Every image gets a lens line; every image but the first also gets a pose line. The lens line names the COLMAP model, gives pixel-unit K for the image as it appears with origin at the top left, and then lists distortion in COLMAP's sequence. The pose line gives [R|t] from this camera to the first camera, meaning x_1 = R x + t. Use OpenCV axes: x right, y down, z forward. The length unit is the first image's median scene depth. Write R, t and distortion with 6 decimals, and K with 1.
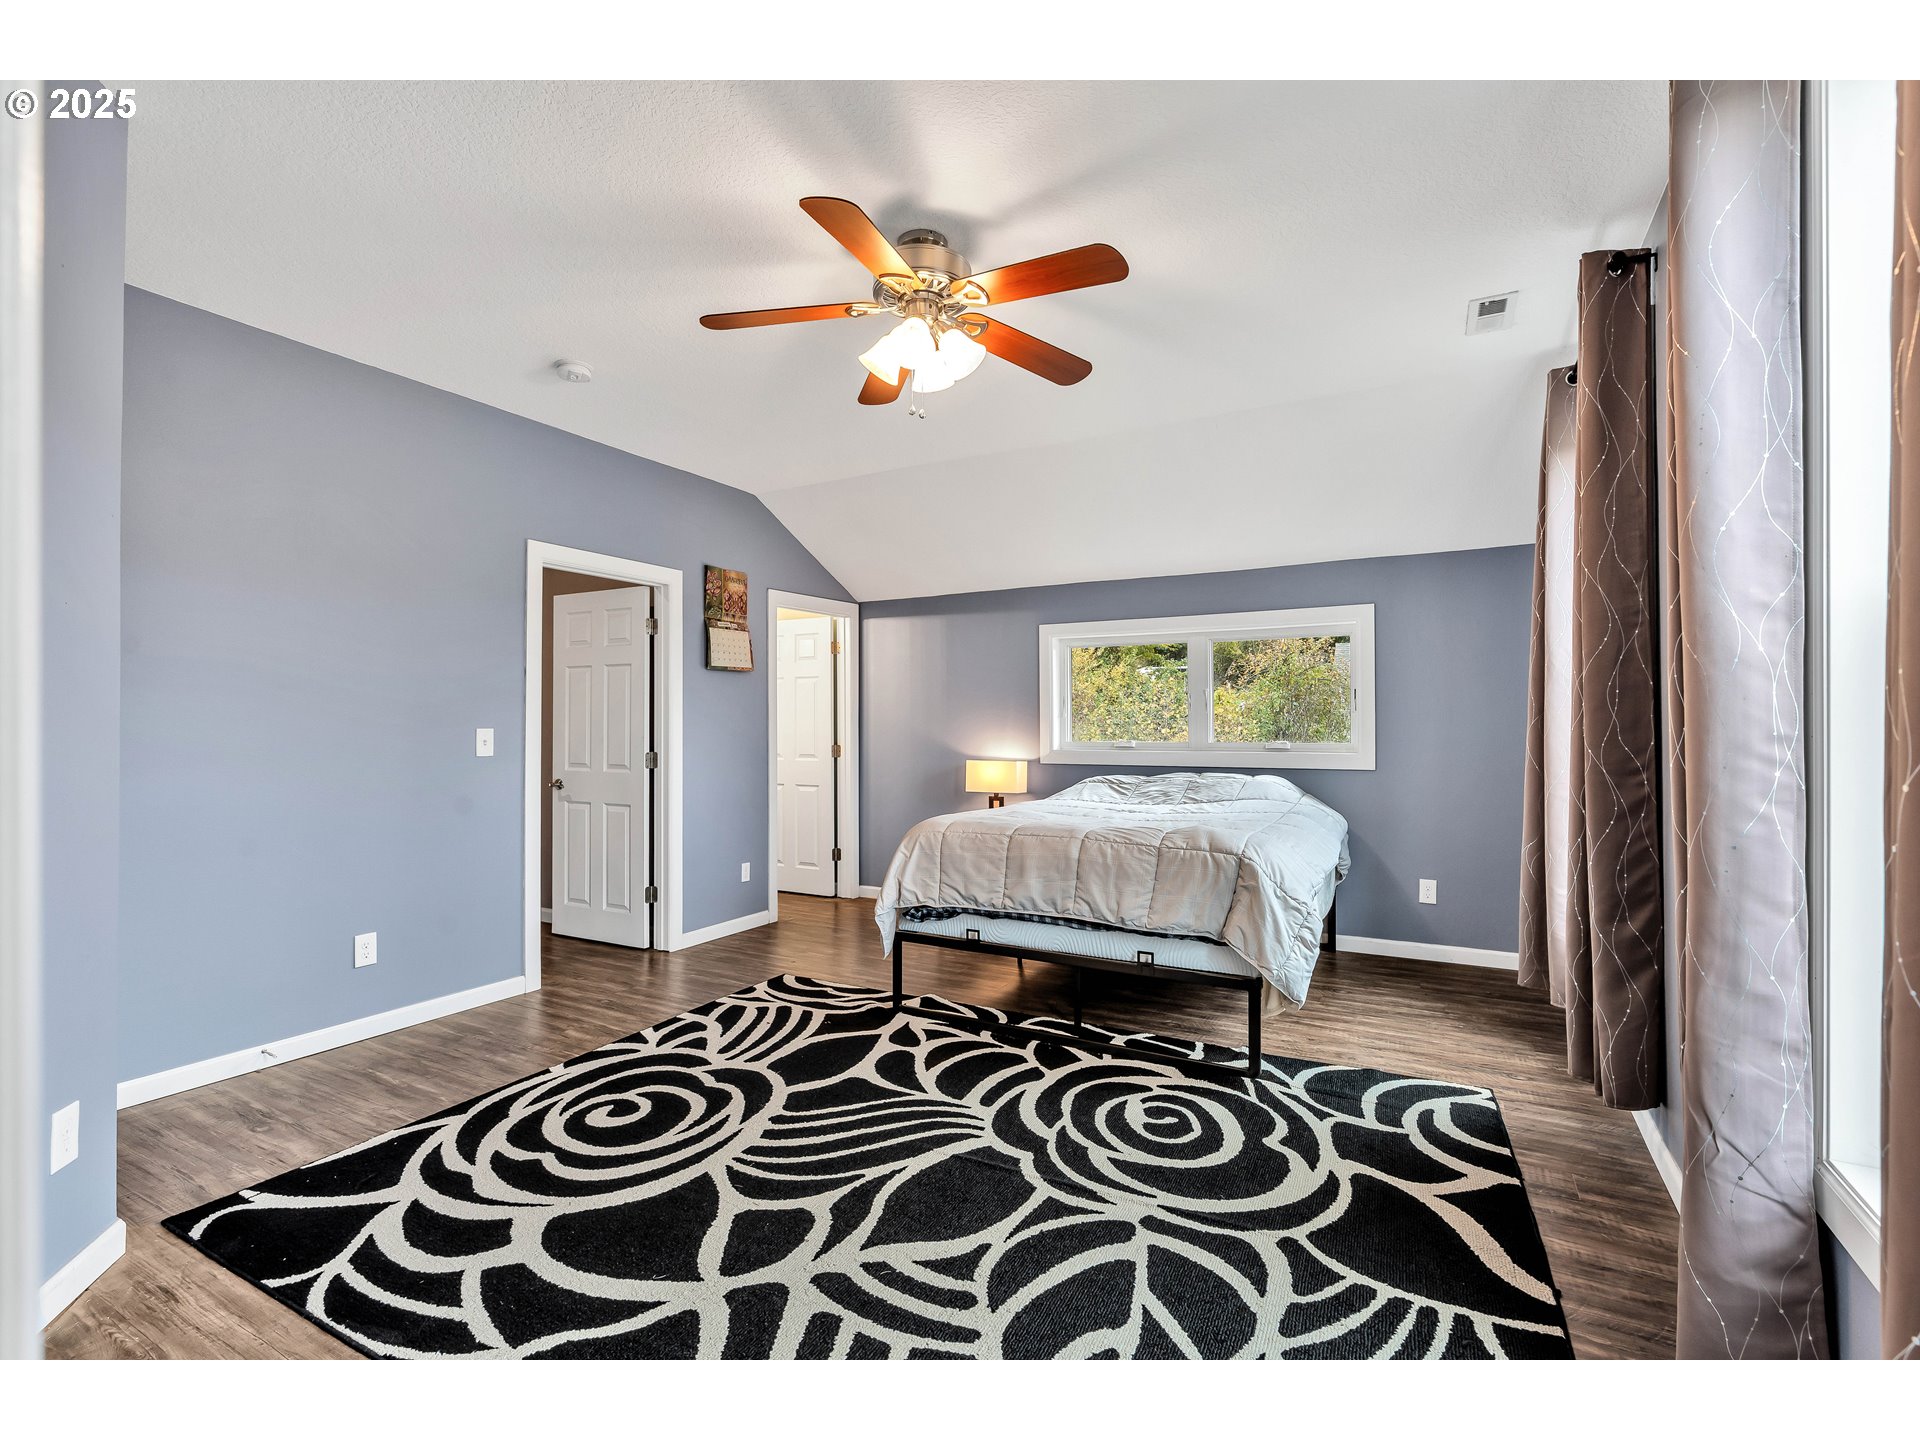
lens RADIAL K [[866.5, 0, 960.0], [0, 866.5, 720.0], [0, 0, 1]] dist [-0.018988, 0.000631]
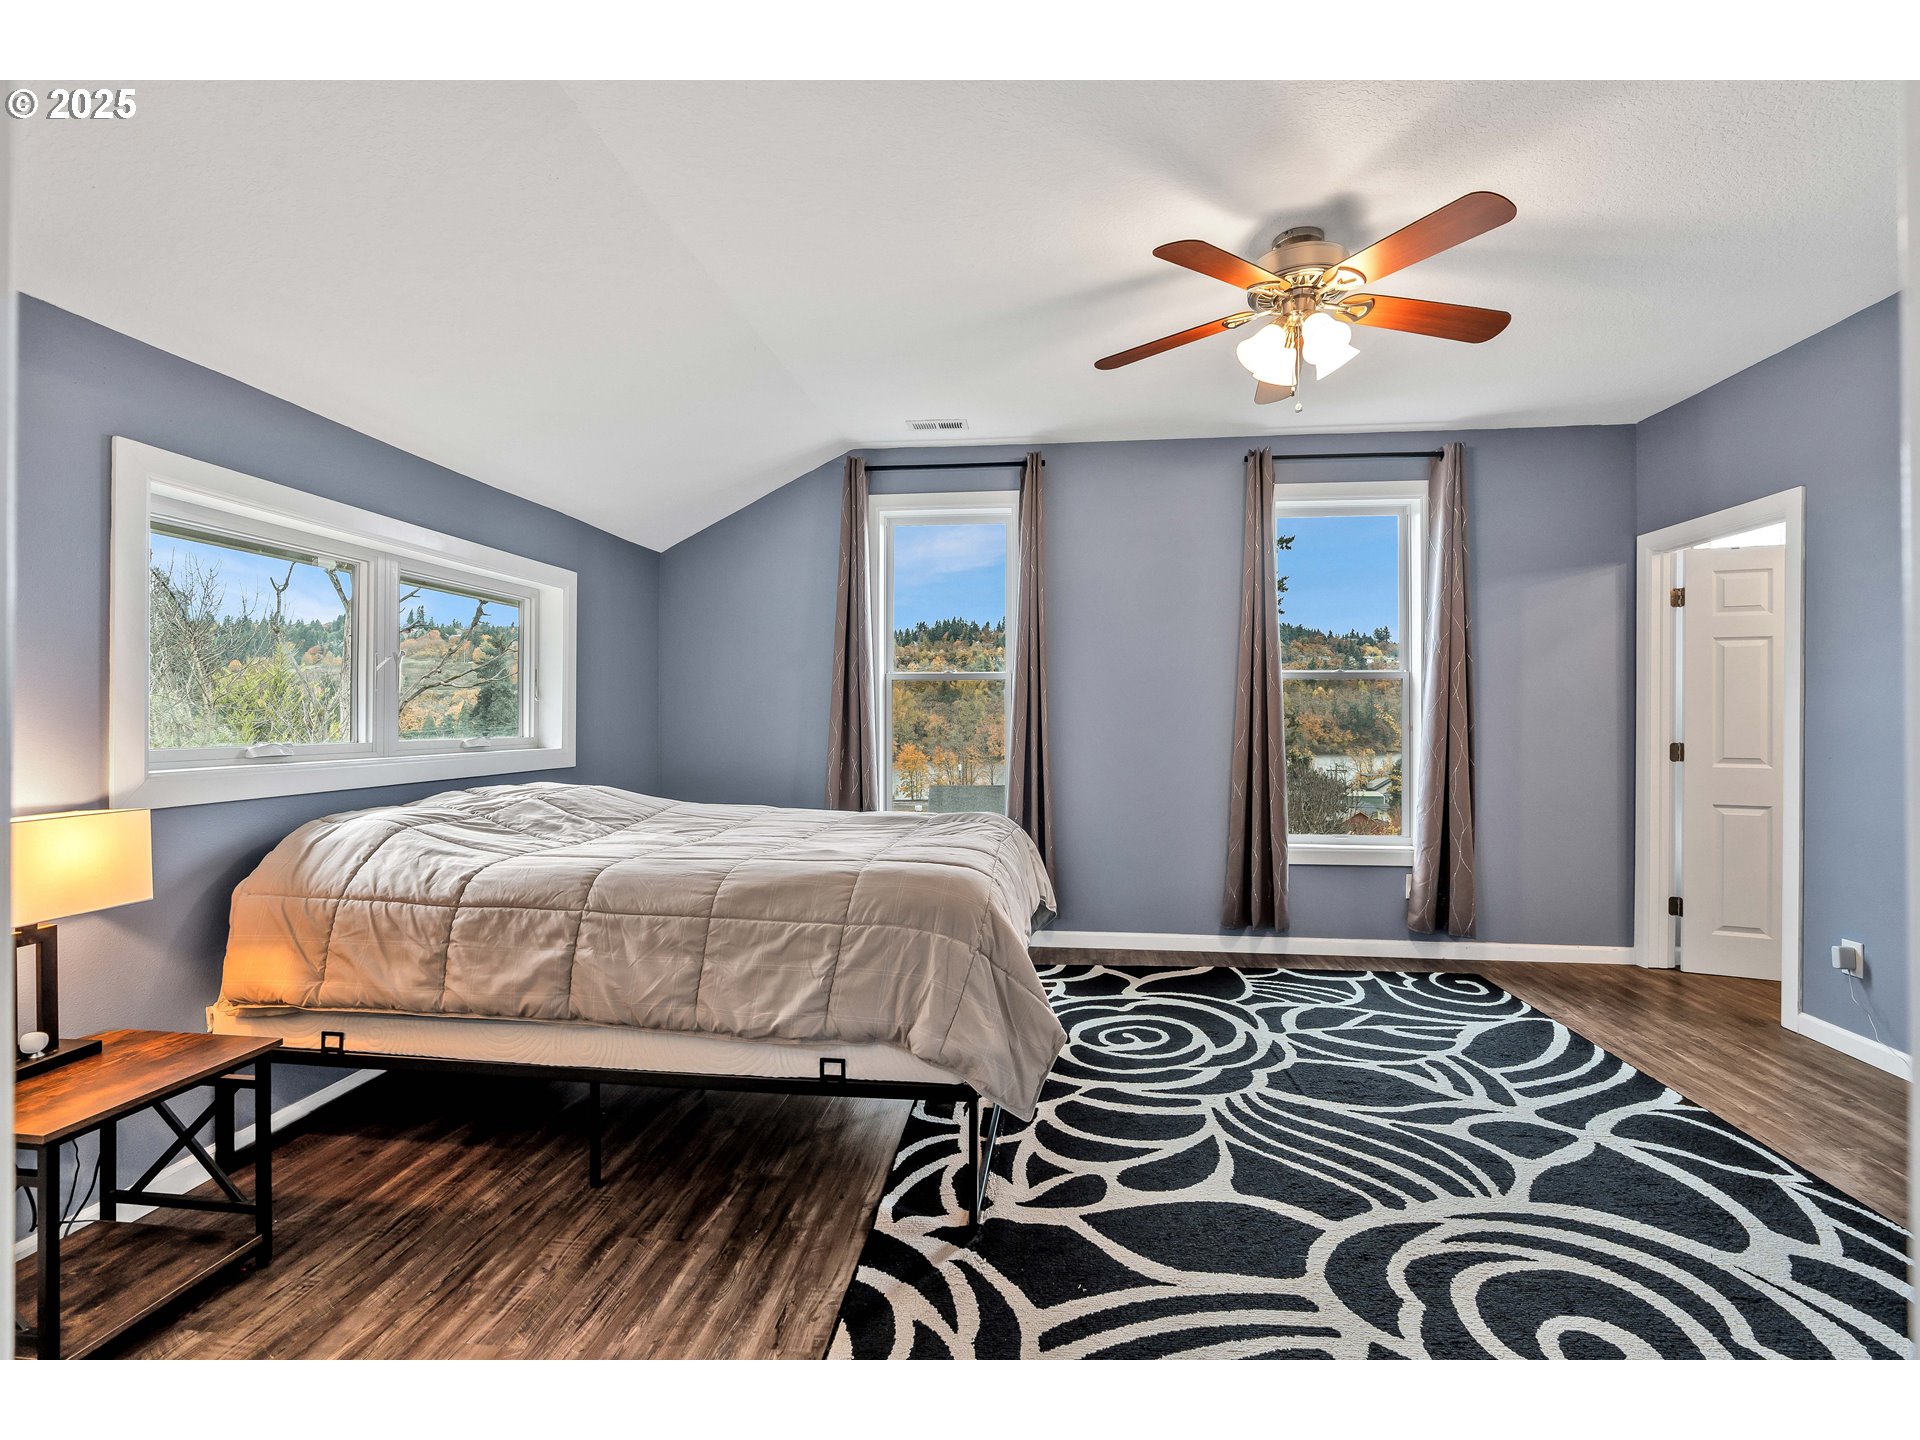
lens RADIAL K [[866.5, 0, 960.0], [0, 866.5, 720.0], [0, 0, 1]] dist [-0.018988, 0.000631]
pose [[-0.382008, 0.003646, 0.924152, -0.825545], [-0.002801, 0.999983, -0.005103, 0.025135], [-0.924155, -0.004539, -0.381992, 1.749355]]
